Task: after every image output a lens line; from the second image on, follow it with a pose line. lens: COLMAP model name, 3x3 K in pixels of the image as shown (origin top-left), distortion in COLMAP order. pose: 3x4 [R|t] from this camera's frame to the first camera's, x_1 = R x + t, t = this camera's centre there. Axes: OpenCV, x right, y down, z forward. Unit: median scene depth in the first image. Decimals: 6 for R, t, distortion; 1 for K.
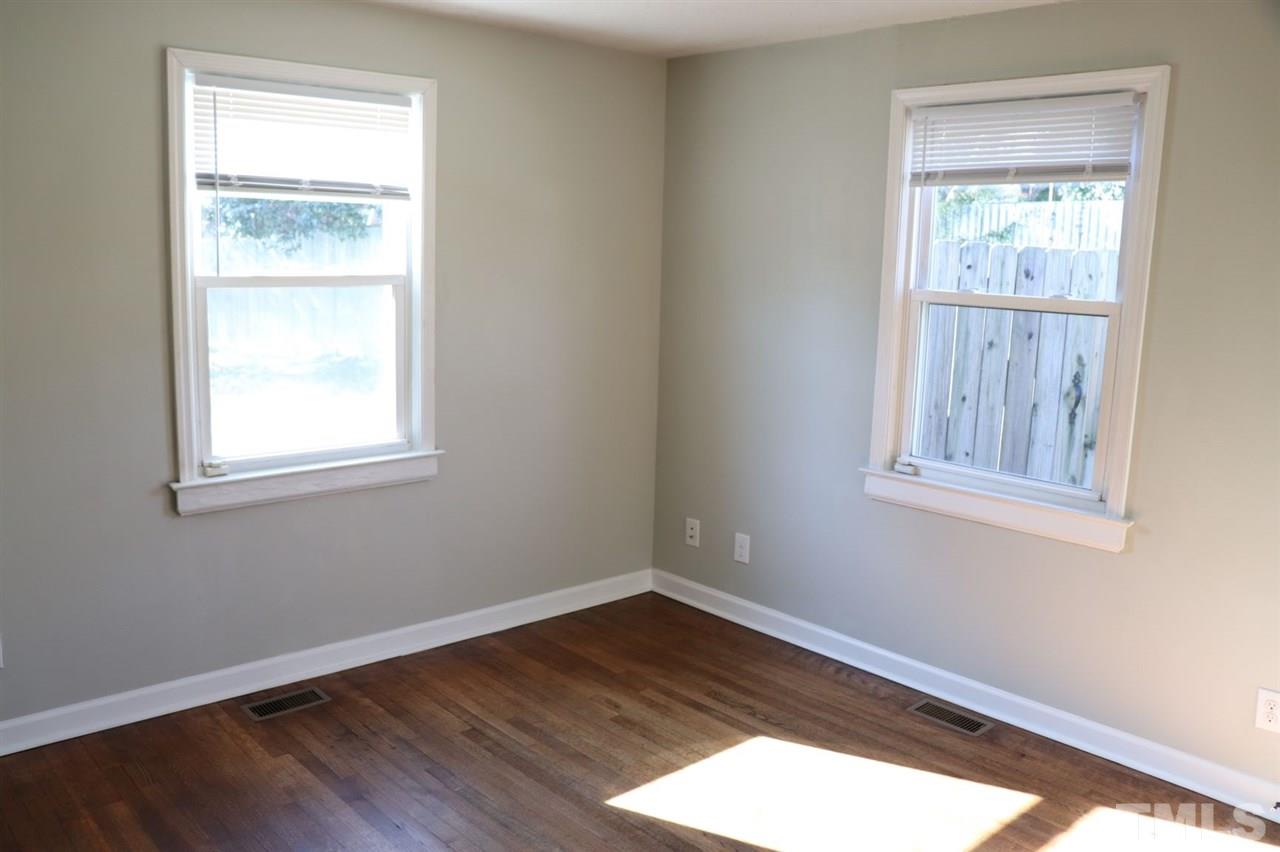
lens RADIAL K [[1038.2, 0, 621.0], [0, 1038.2, 426.7], [0, 0, 1]] dist [-0.184056, 0.152080]
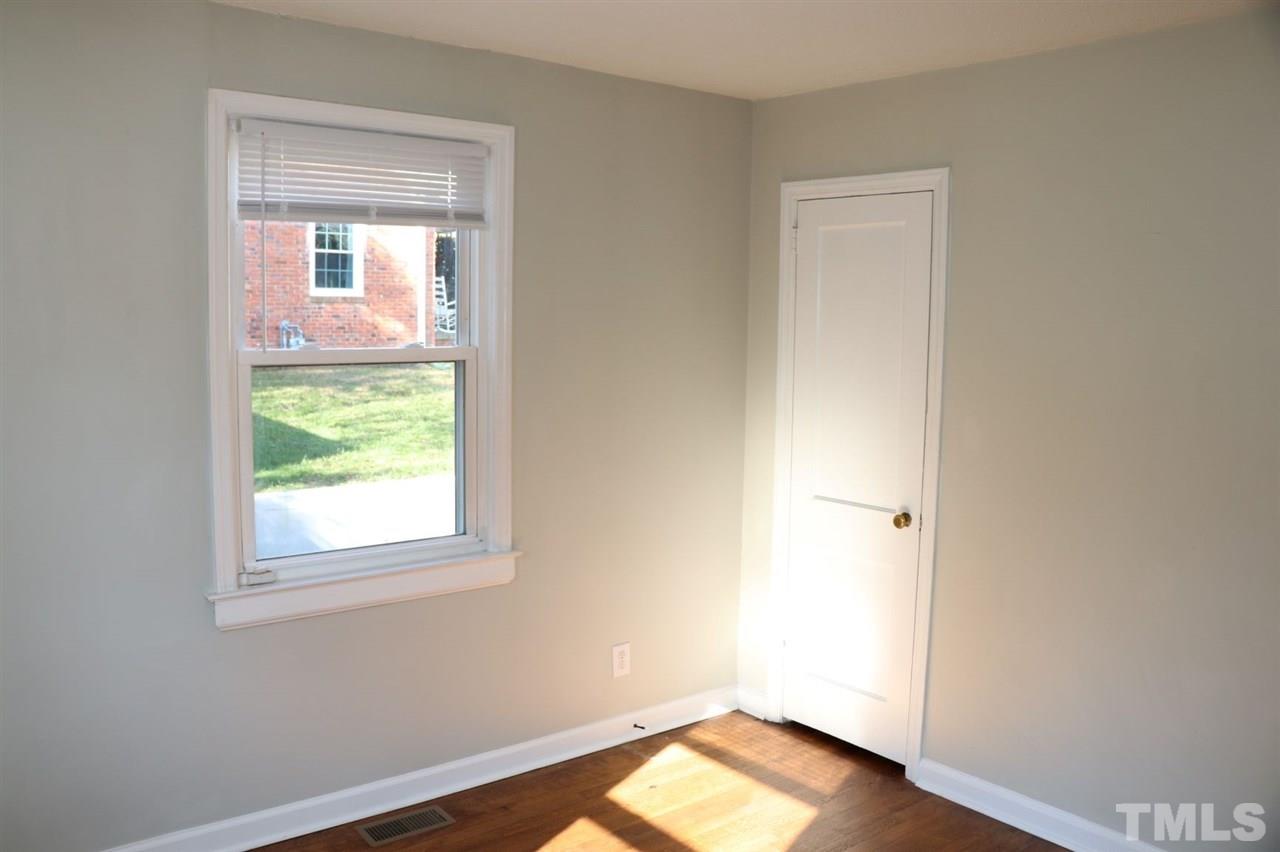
lens RADIAL K [[1038.2, 0, 621.0], [0, 1038.2, 426.7], [0, 0, 1]] dist [-0.184056, 0.152080]
pose [[0.065969, -0.130439, 0.989259, -0.486956], [0.157871, 0.980296, 0.118730, -0.128788], [-0.985254, 0.148342, 0.085262, 0.683777]]
